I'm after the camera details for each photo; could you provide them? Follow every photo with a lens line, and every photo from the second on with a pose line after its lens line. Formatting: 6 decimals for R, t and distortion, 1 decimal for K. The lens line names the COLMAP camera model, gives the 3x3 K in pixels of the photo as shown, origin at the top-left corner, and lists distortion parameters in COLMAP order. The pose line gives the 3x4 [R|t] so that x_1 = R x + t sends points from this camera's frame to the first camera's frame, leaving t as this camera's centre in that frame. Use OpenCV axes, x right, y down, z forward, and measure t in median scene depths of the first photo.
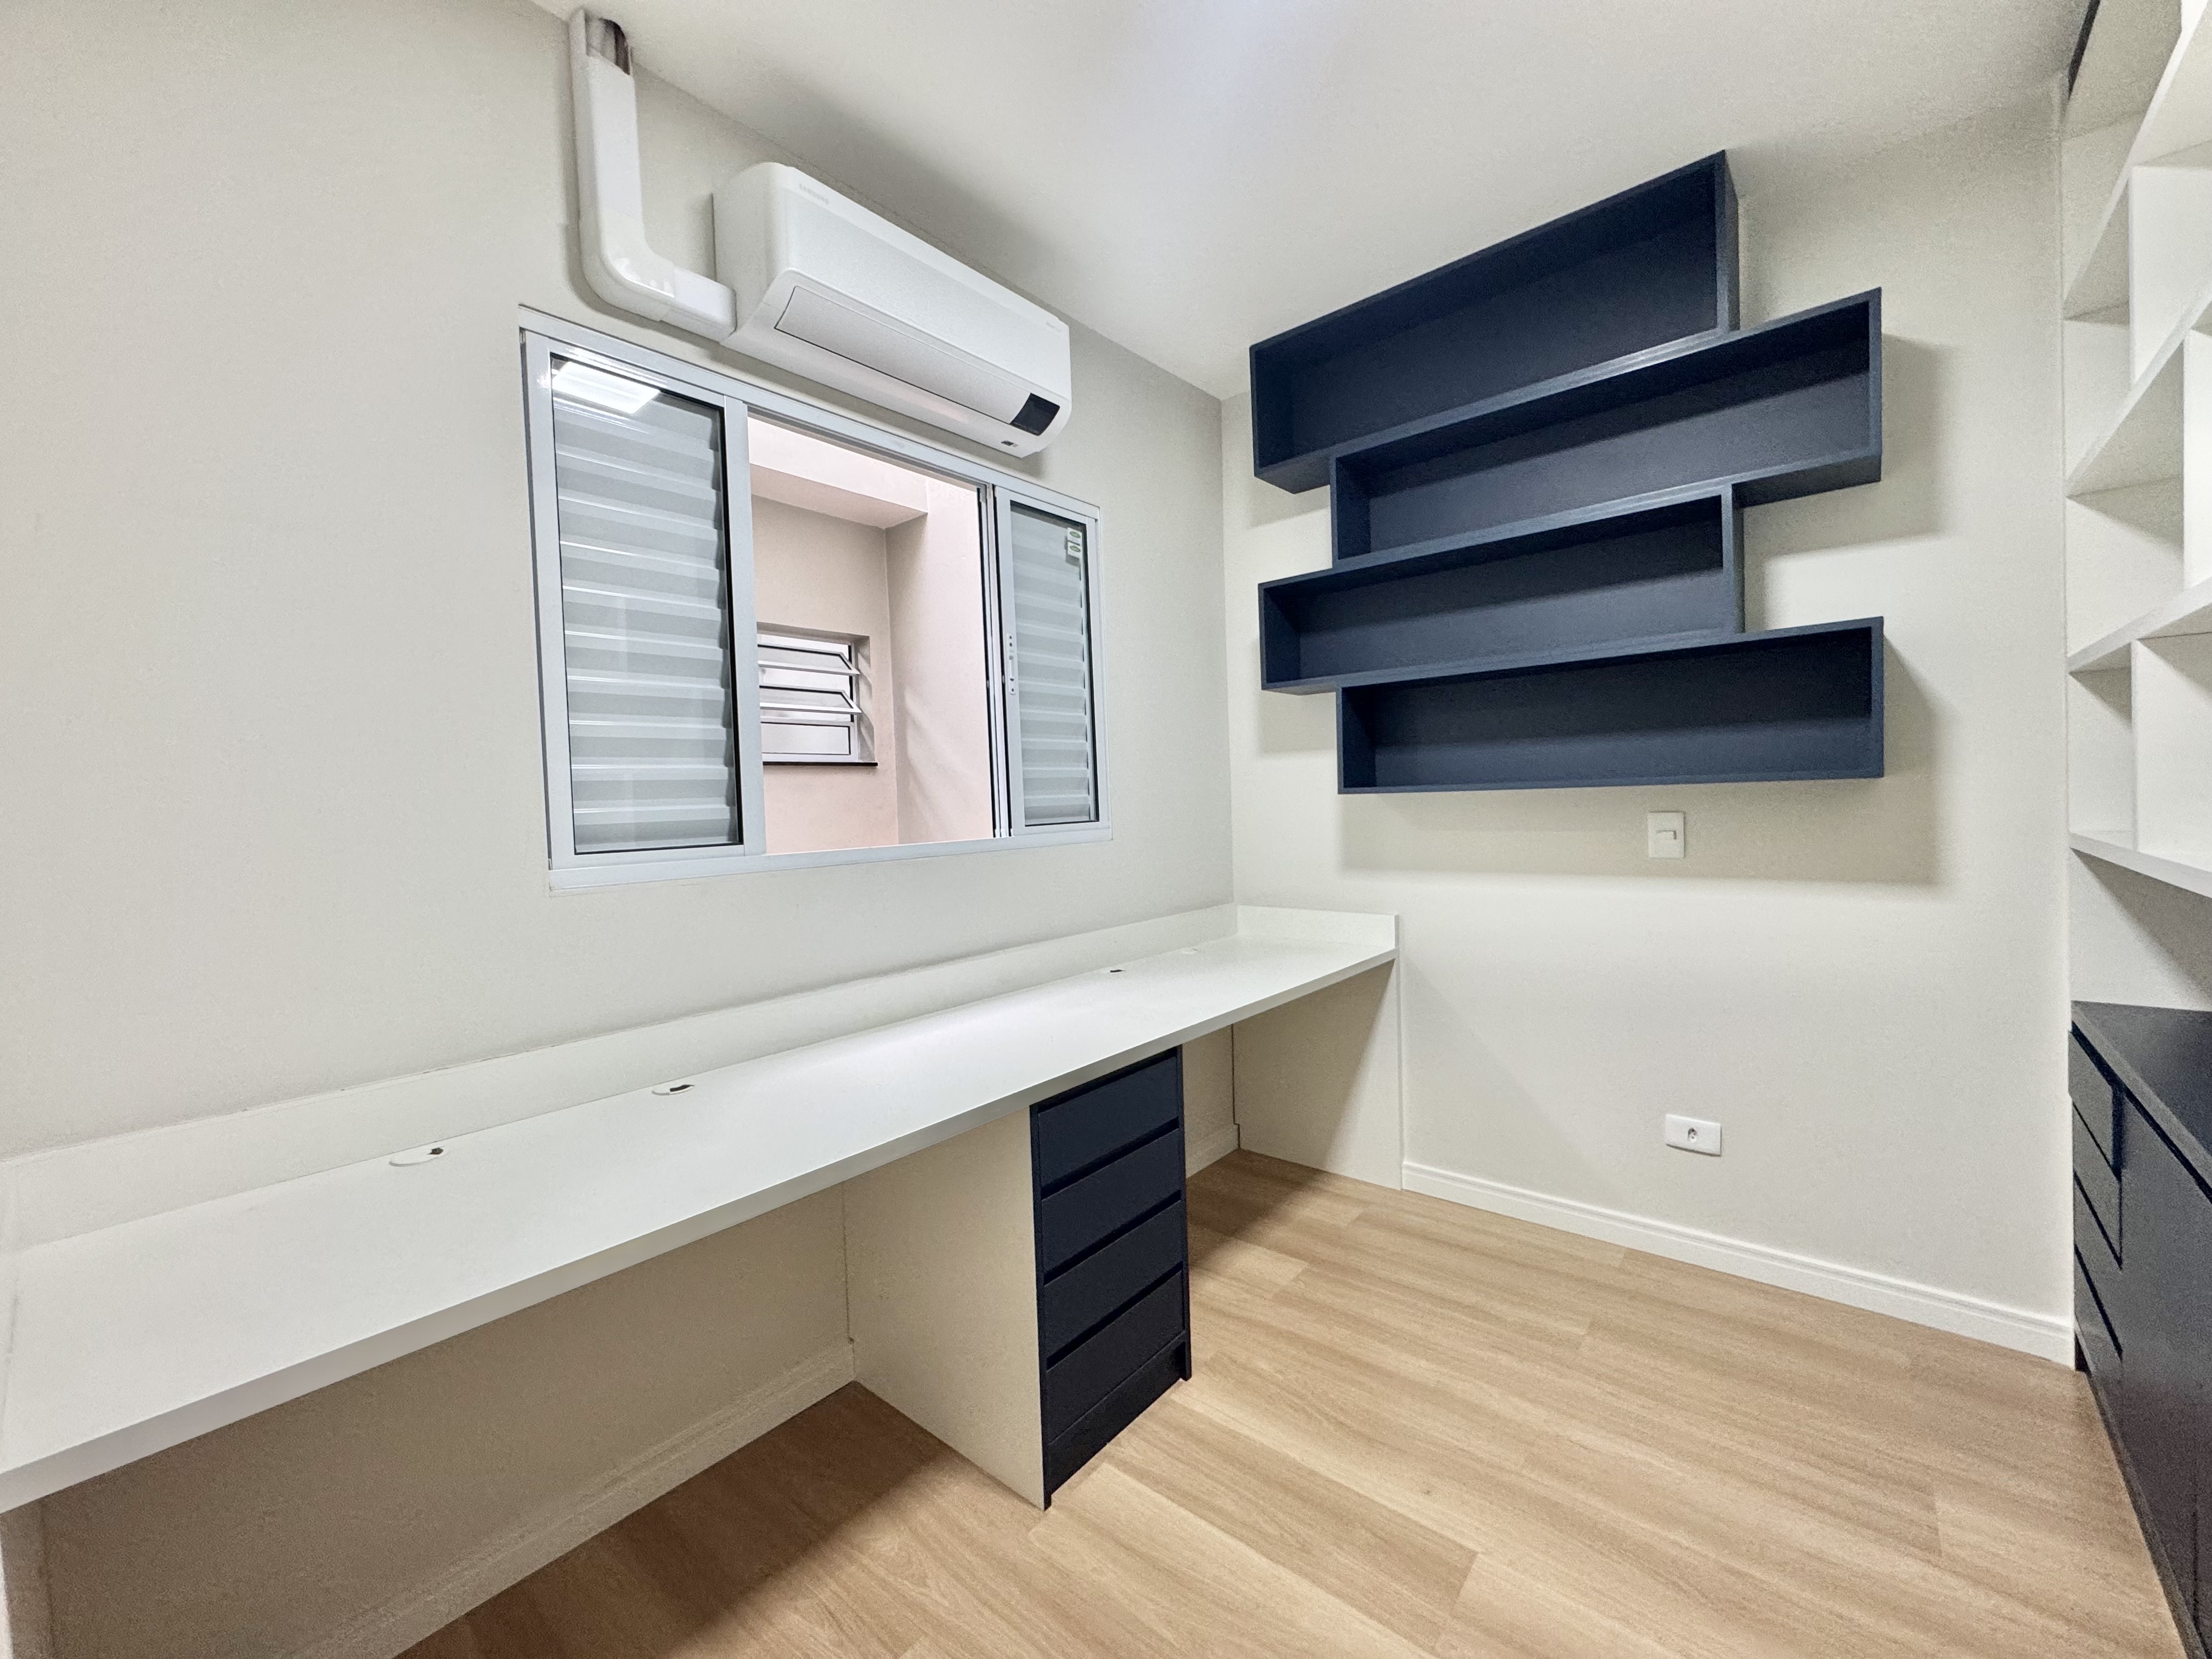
lens RADIAL K [[883.8, 0, 1111.0], [0, 883.8, 824.8], [0, 0, 1]] dist [-0.003183, 0.000834]
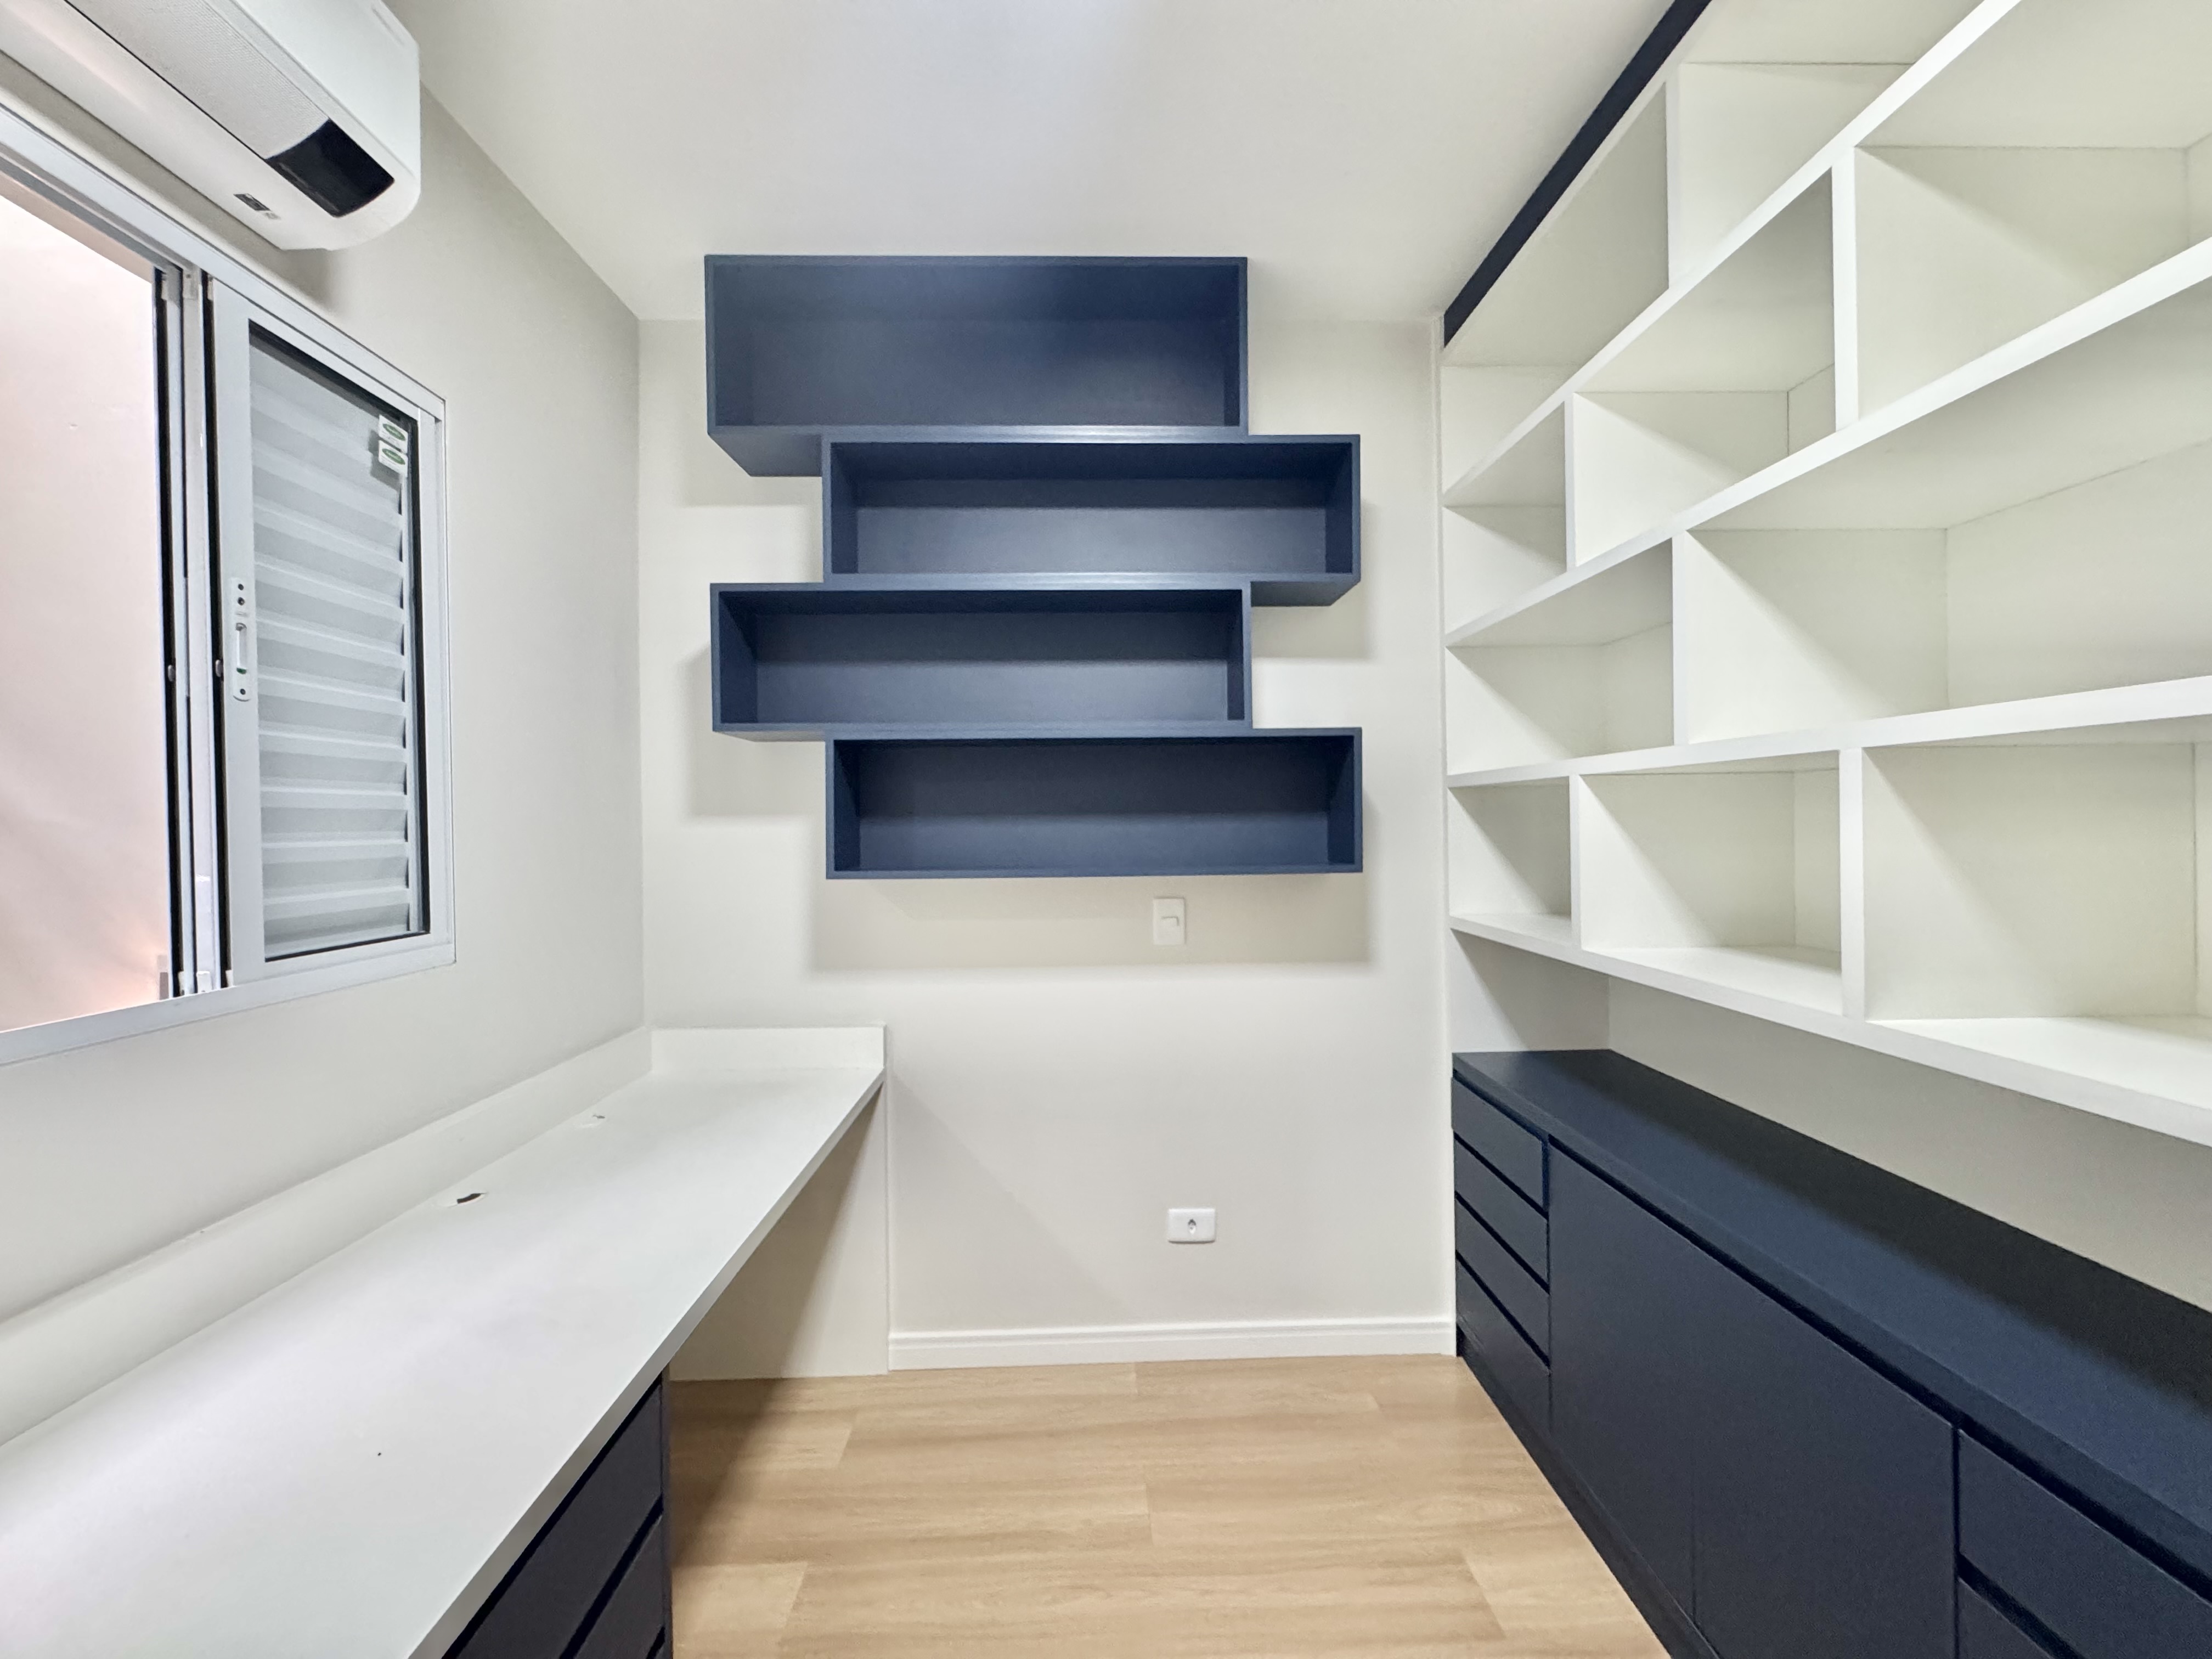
lens RADIAL K [[883.8, 0, 1104.5], [0, 883.8, 825.0], [0, 0, 1]] dist [-0.003183, 0.000834]
pose [[0.745614, 0.023894, 0.665950, -0.075878], [0.004963, 0.999130, -0.041406, -0.052140], [-0.666360, 0.034178, 0.744847, 0.295451]]
